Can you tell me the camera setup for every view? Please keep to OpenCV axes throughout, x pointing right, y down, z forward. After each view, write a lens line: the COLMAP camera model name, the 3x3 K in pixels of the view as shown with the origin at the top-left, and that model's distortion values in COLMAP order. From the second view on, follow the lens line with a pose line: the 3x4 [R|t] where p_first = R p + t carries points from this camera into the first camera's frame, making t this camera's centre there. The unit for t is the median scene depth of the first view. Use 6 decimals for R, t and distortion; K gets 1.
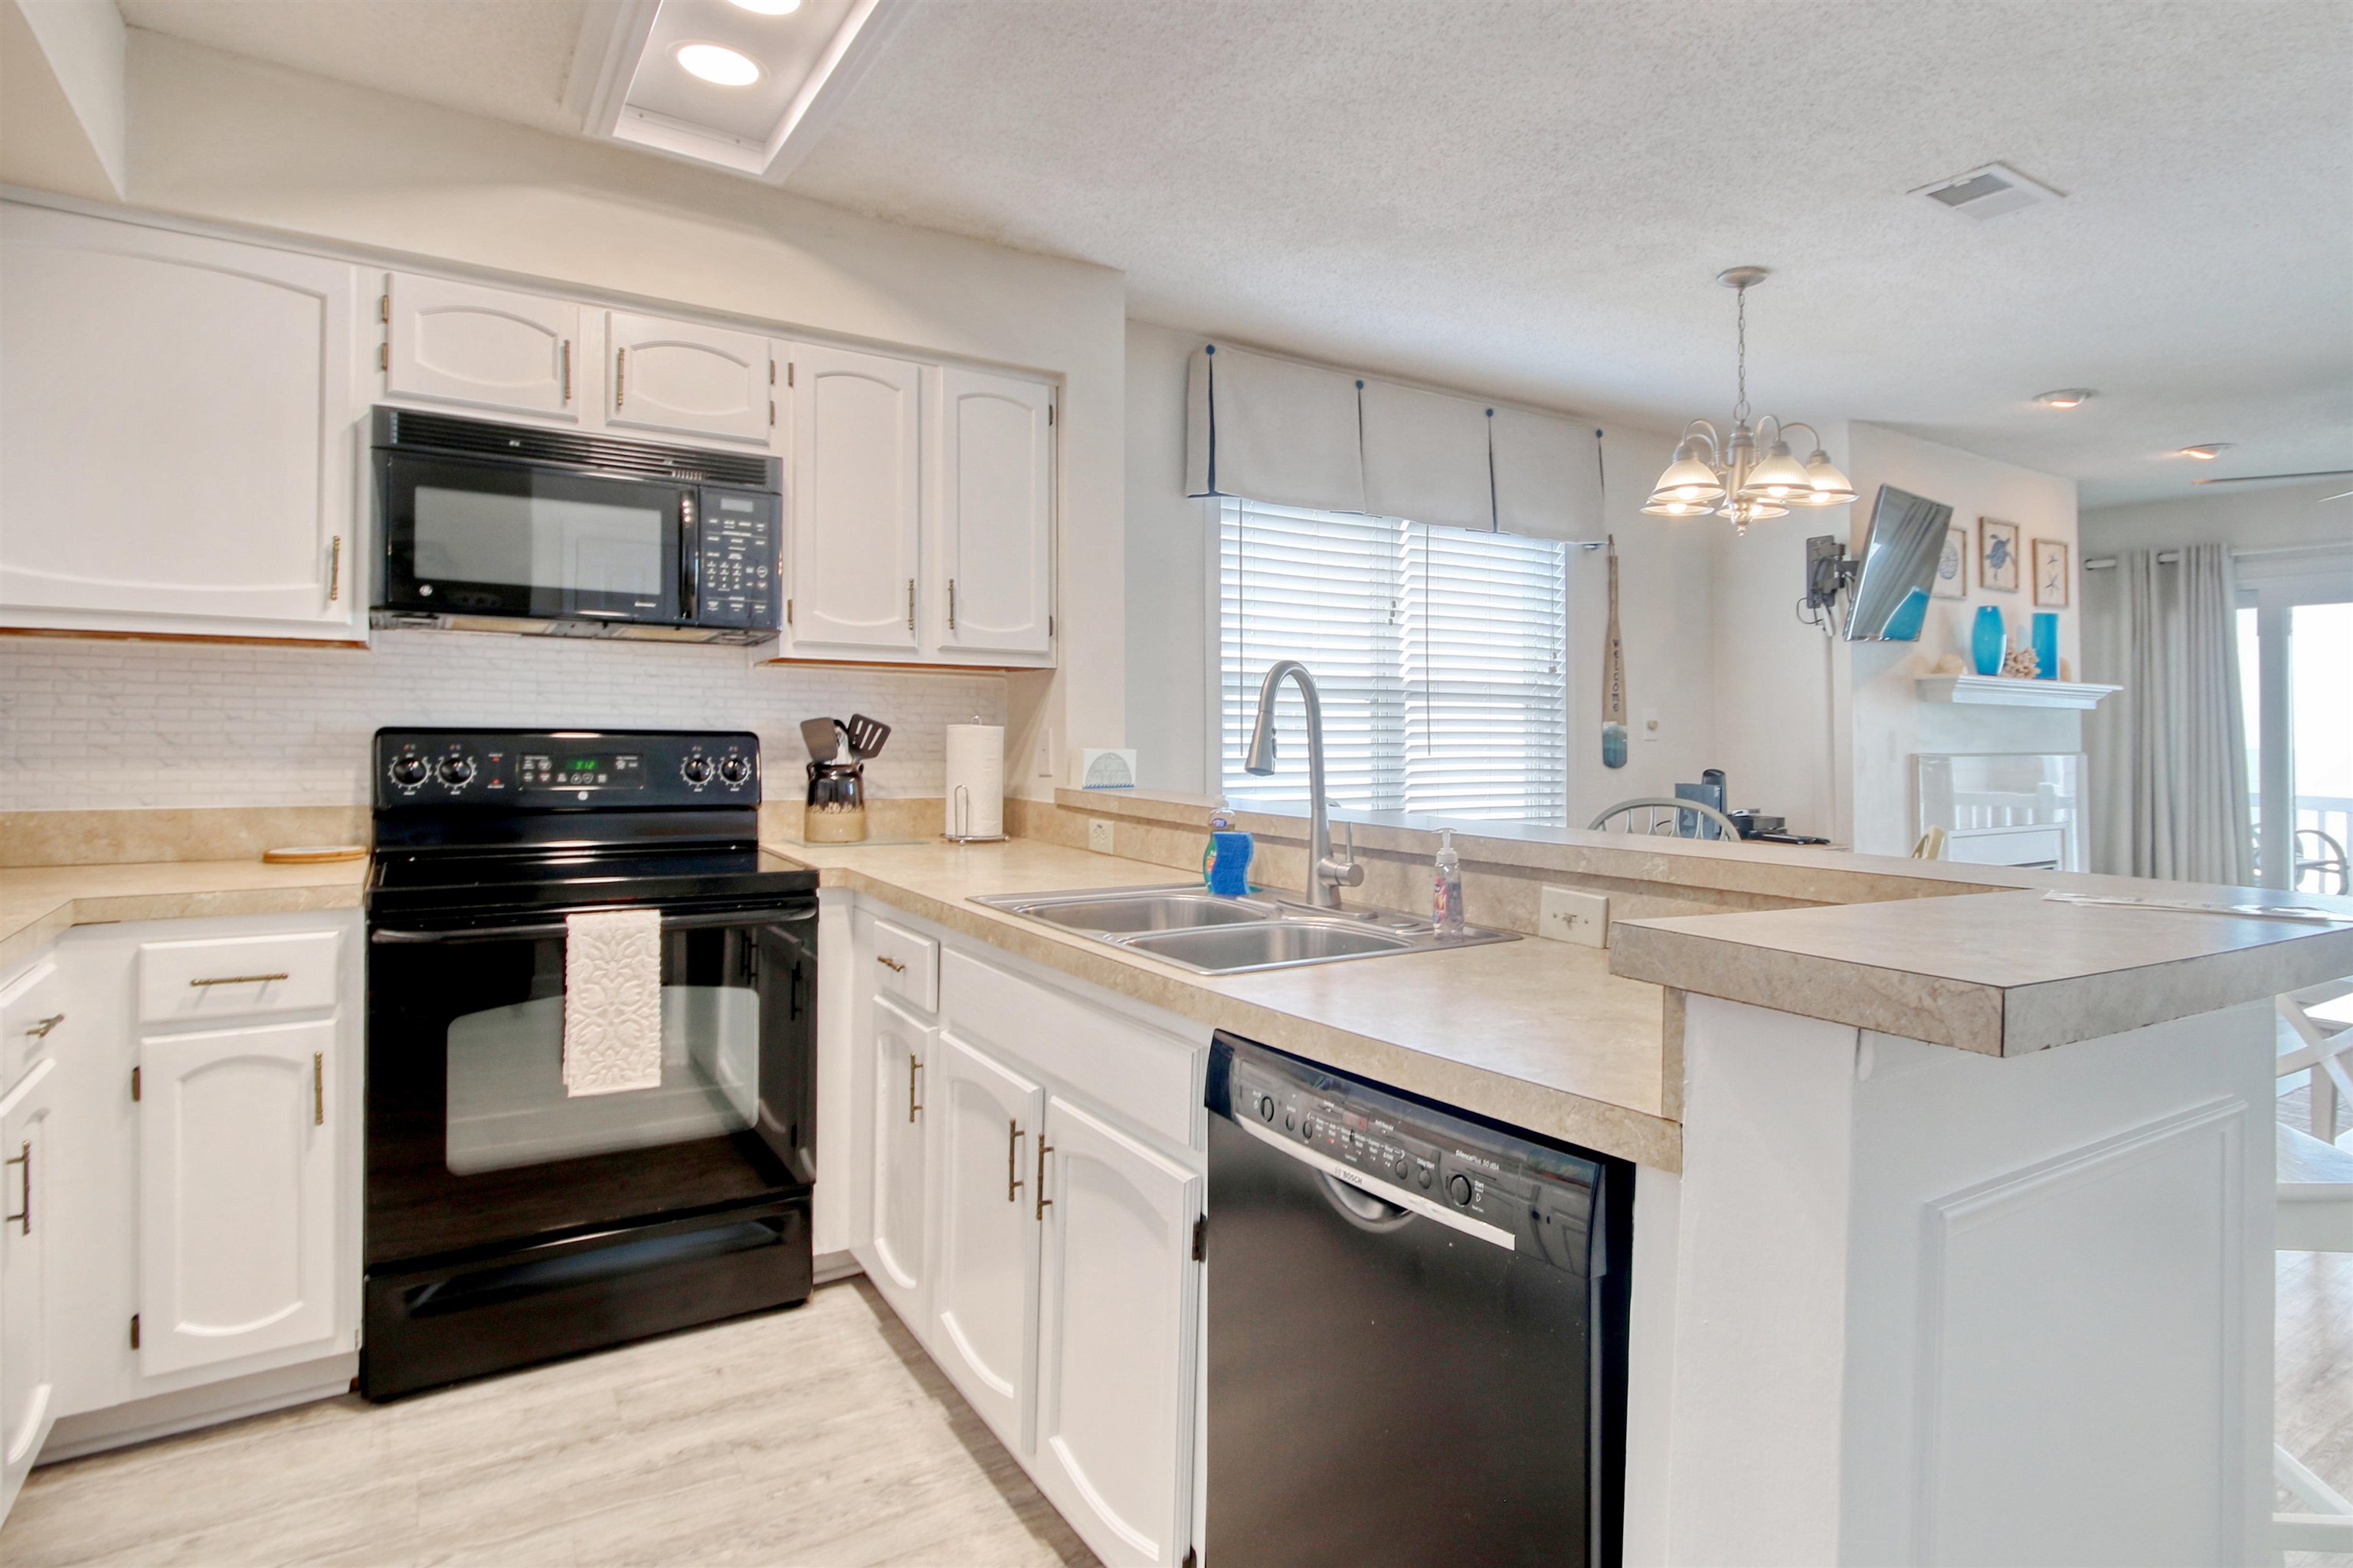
lens RADIAL K [[1229.8, 0, 1260.4], [0, 1229.8, 785.3], [0, 0, 1]] dist [0.000586, -0.000065]
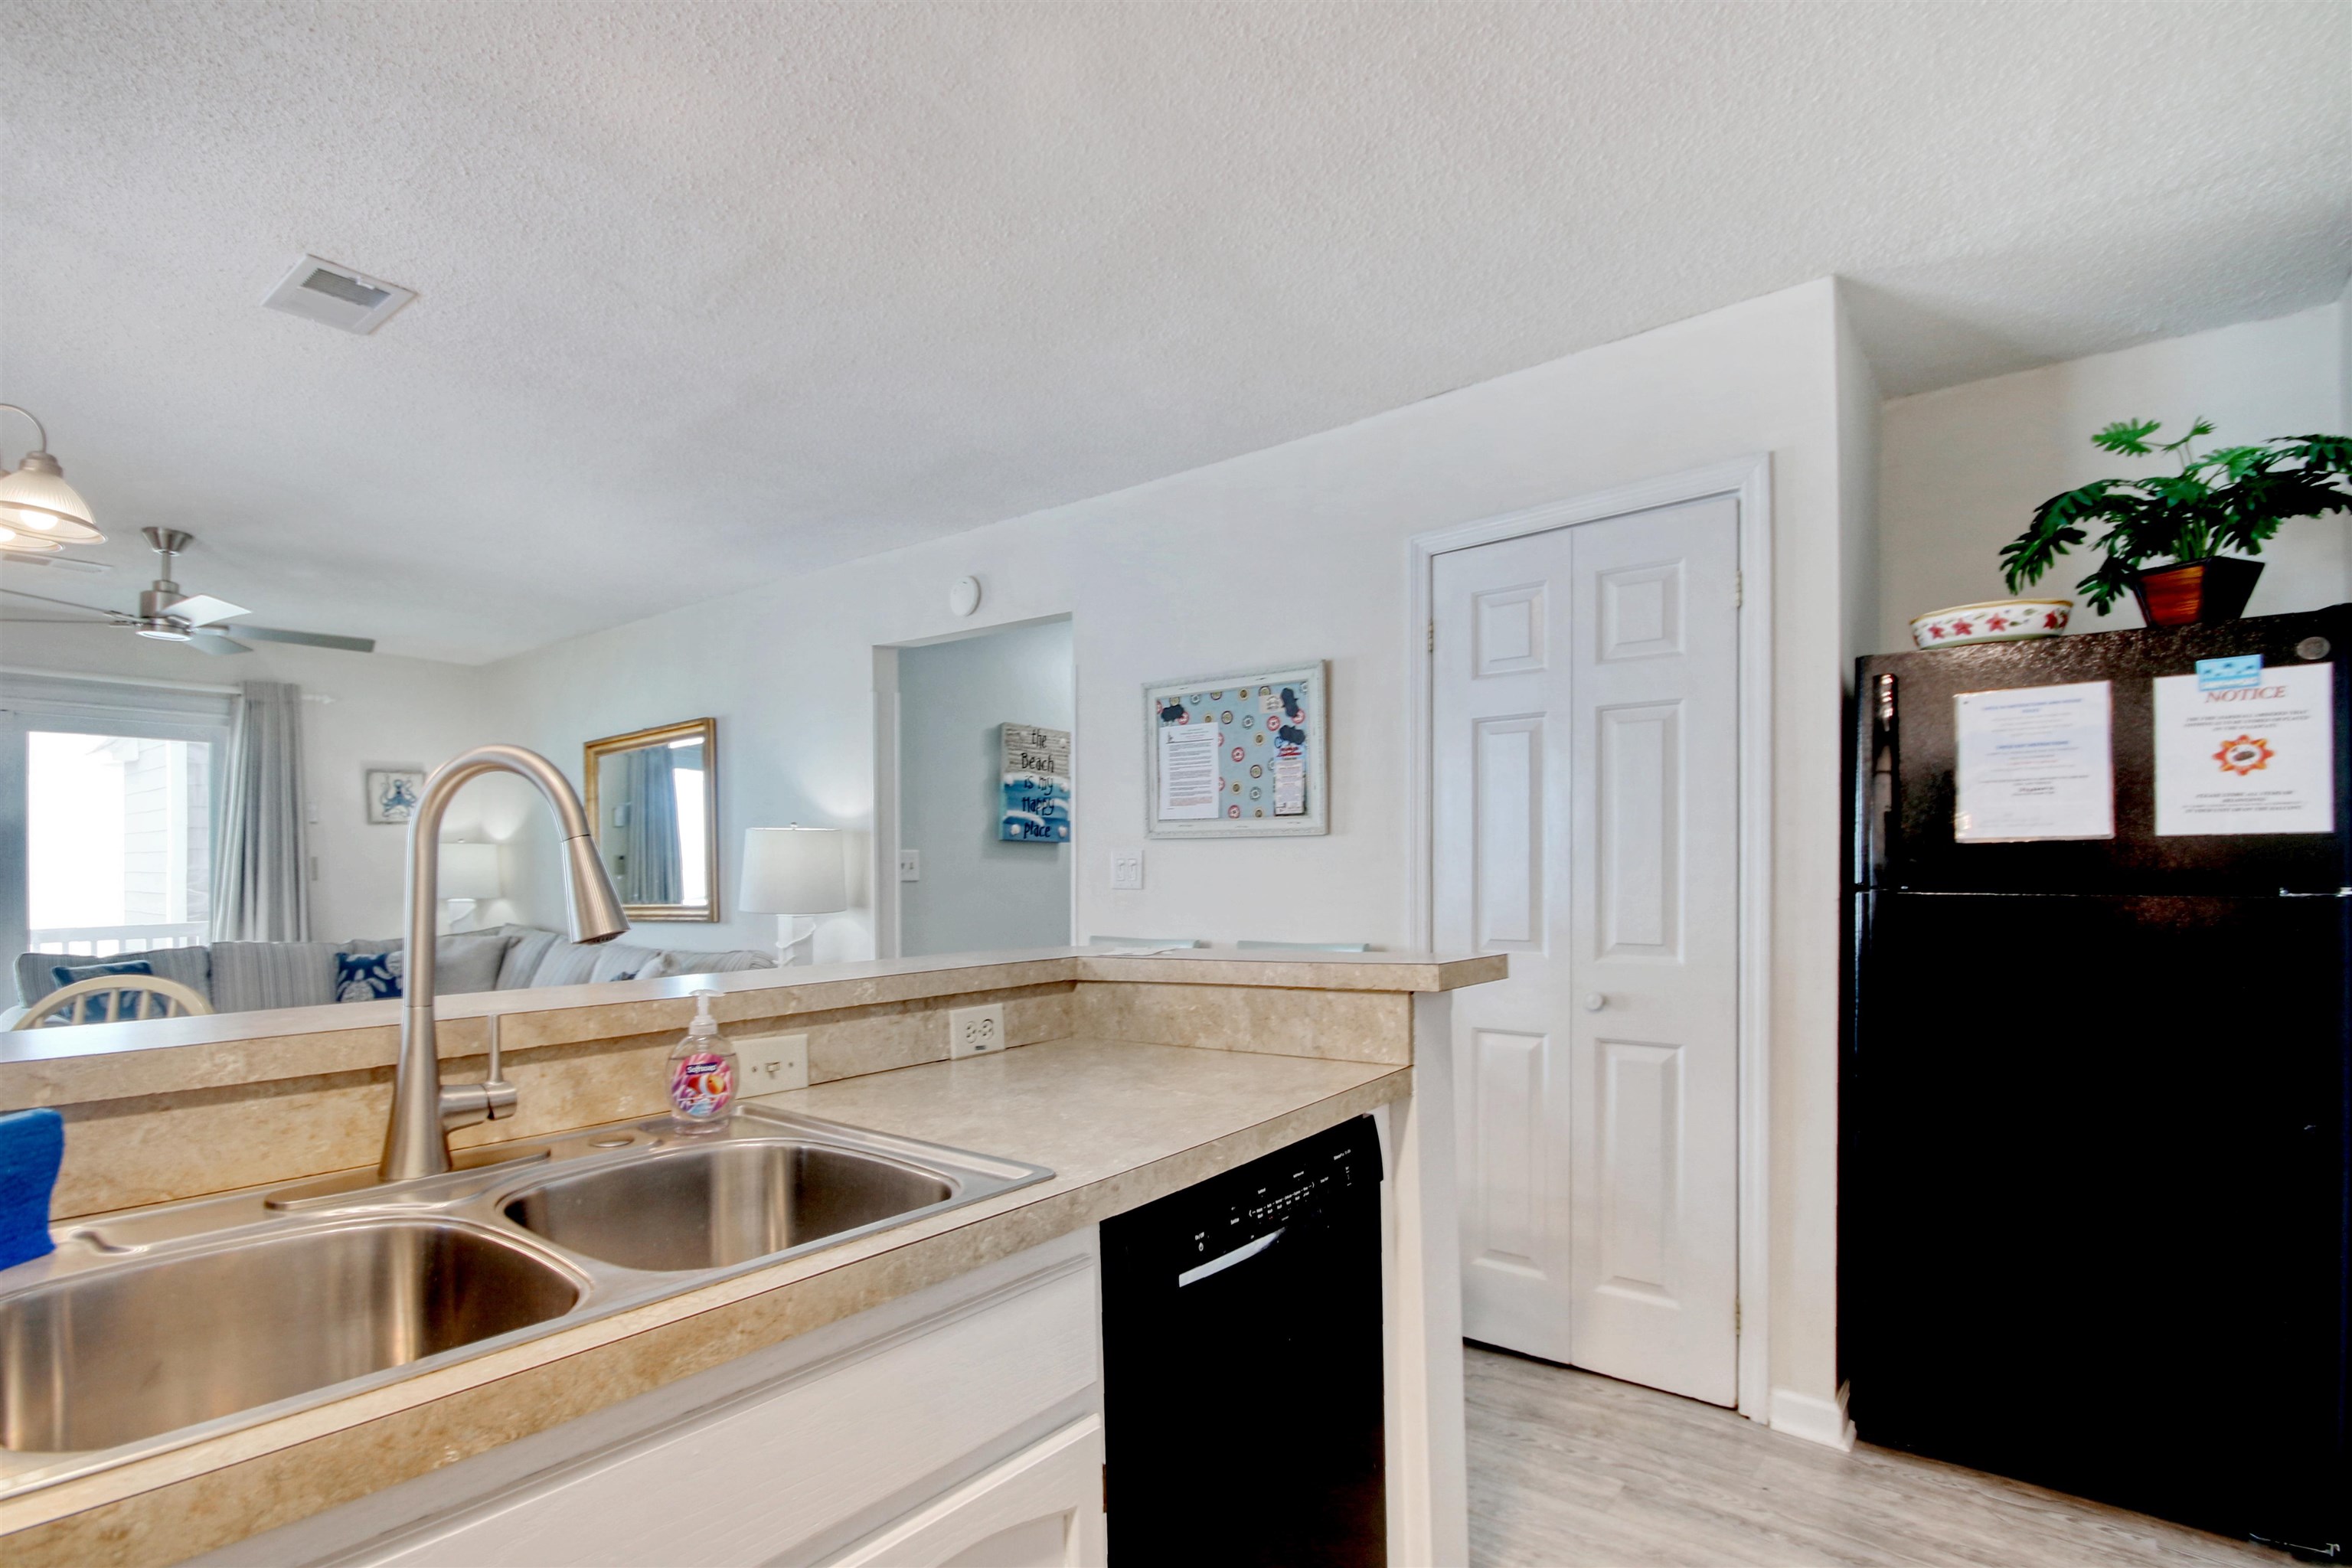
lens RADIAL K [[1116.6, 0, 1174.2], [0, 1116.6, 877.6], [0, 0, 1]] dist [0.000338, 0.000300]
pose [[-0.303535, -0.019449, 0.952622, -0.438972], [0.041709, 0.998562, 0.033677, -0.034506], [-0.951907, 0.049955, -0.302287, 0.660418]]
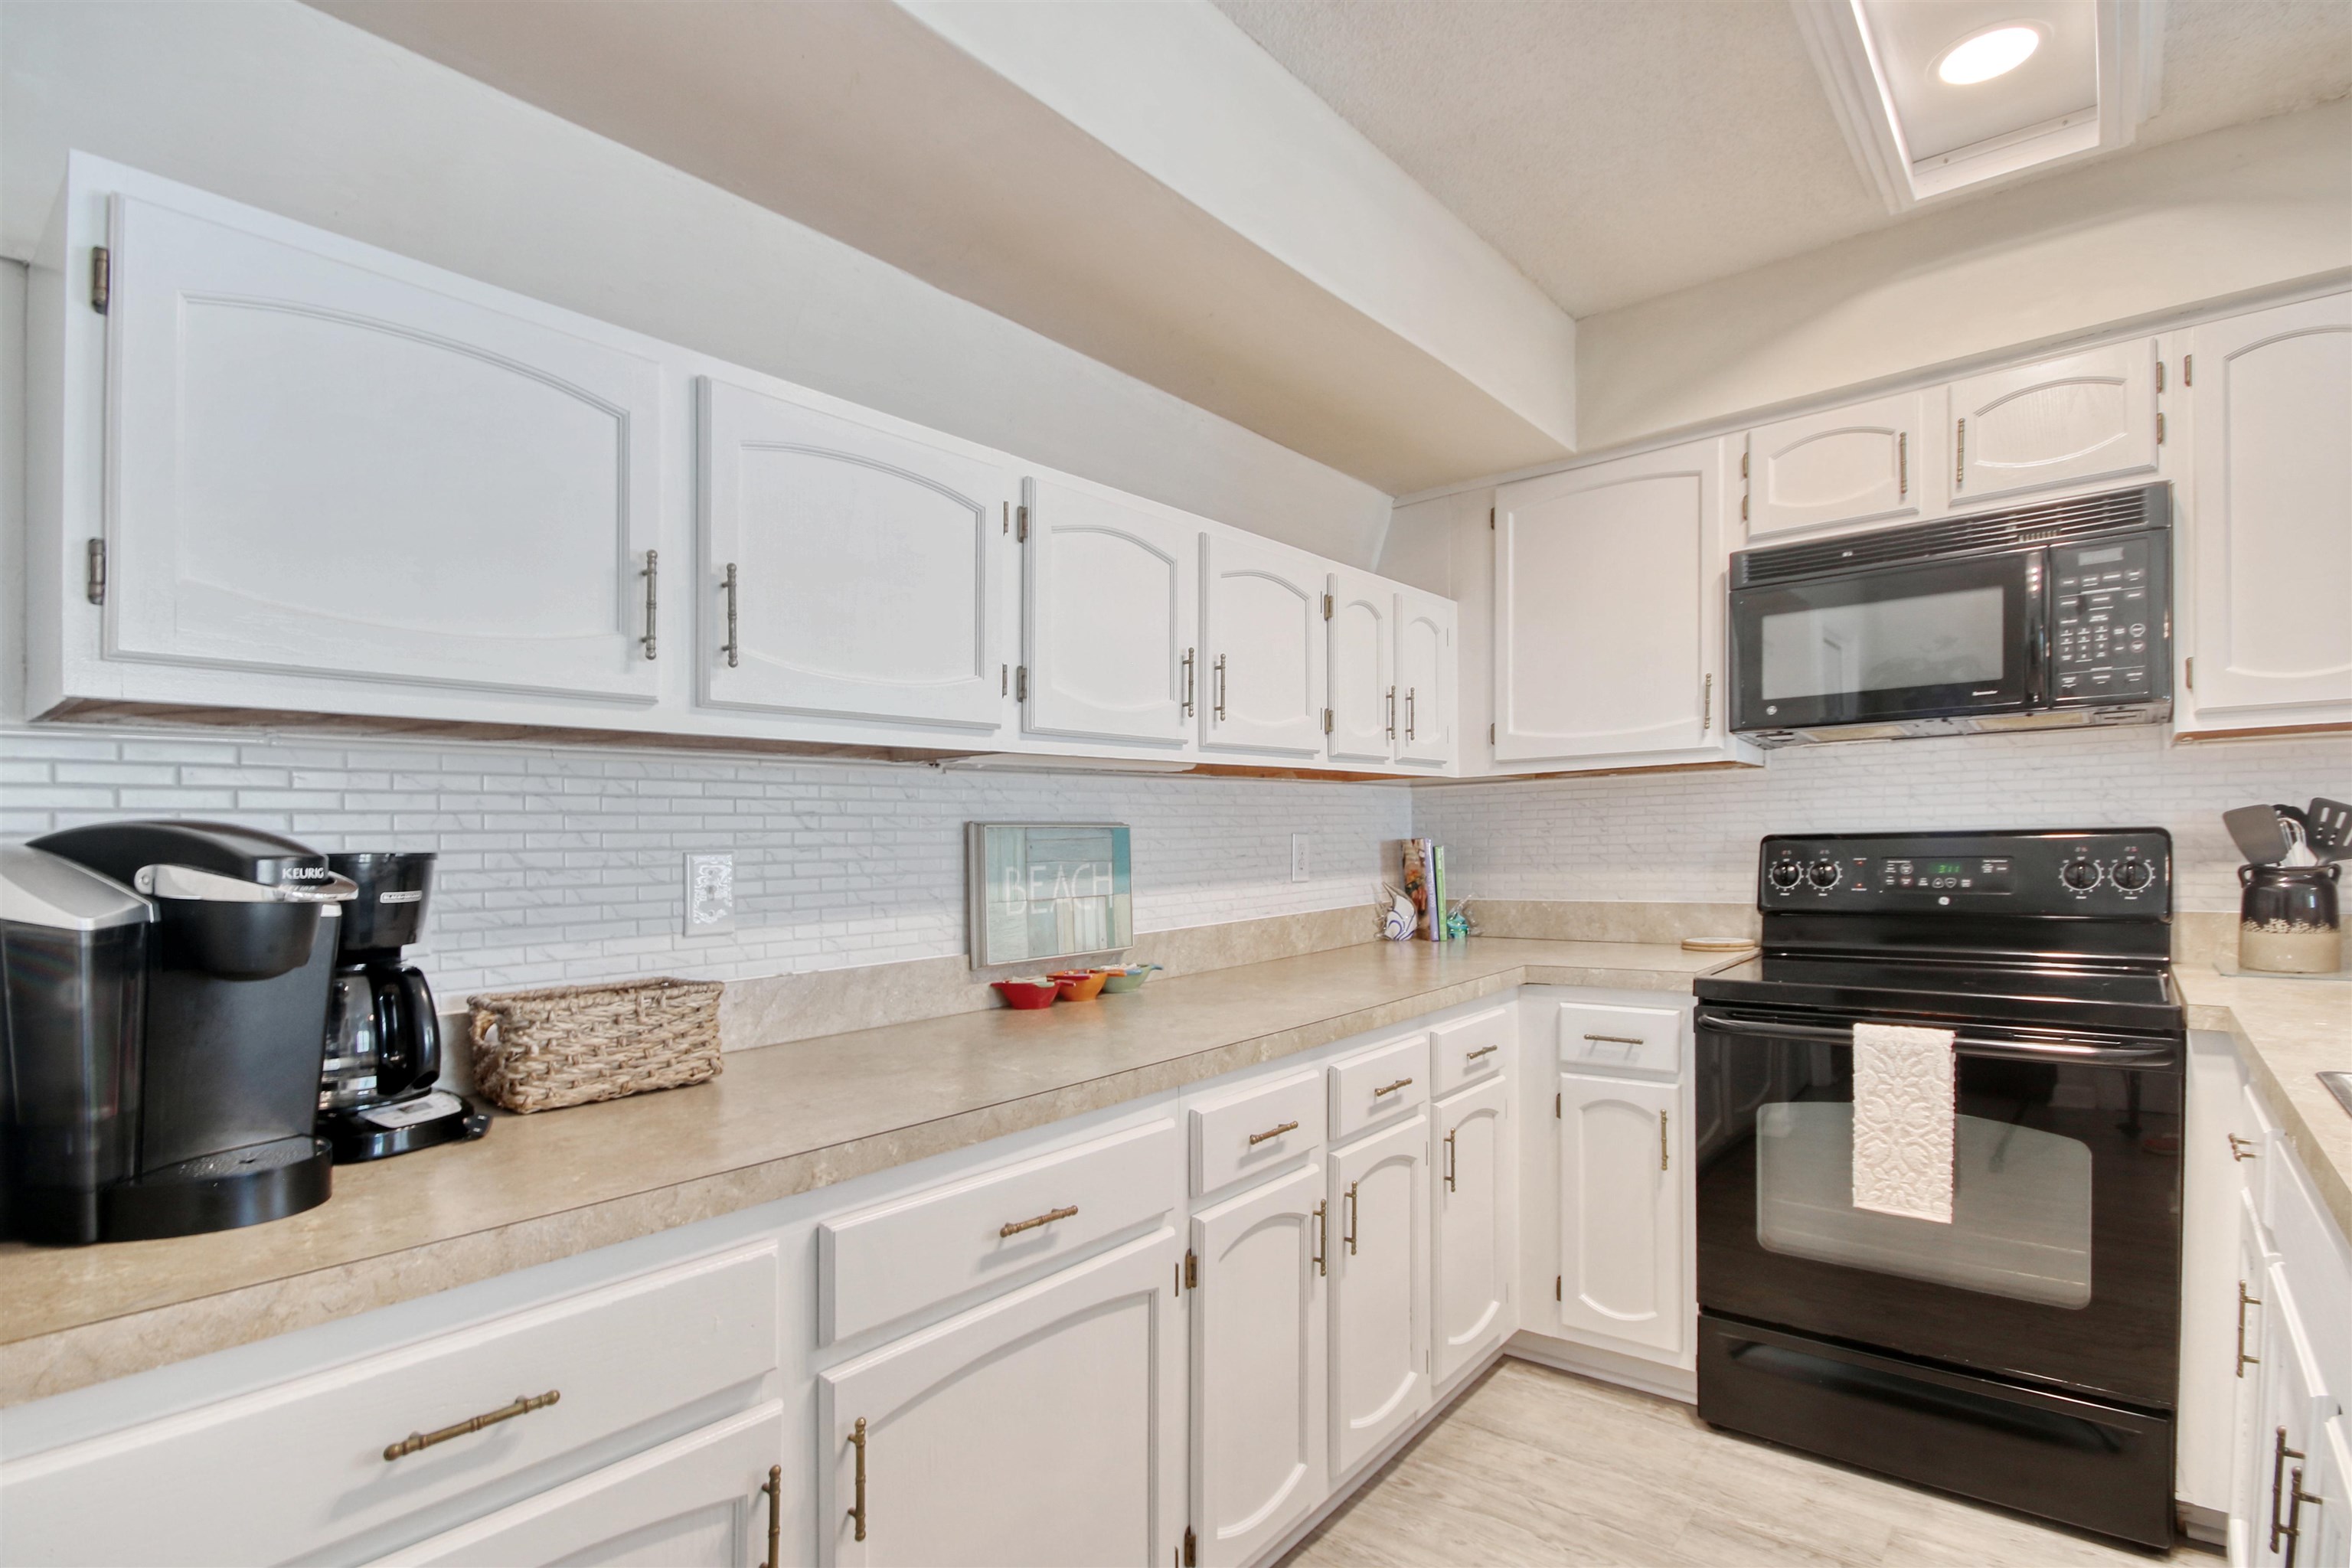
lens RADIAL K [[1141.9, 0, 1230.9], [0, 1141.9, 880.9], [0, 0, 1]] dist [-0.001096, -0.000360]
pose [[0.310522, 0.010931, -0.950503, 0.127959], [-0.012310, 0.999896, 0.007478, -0.007136], [0.950486, 0.009379, 0.310625, 0.207123]]
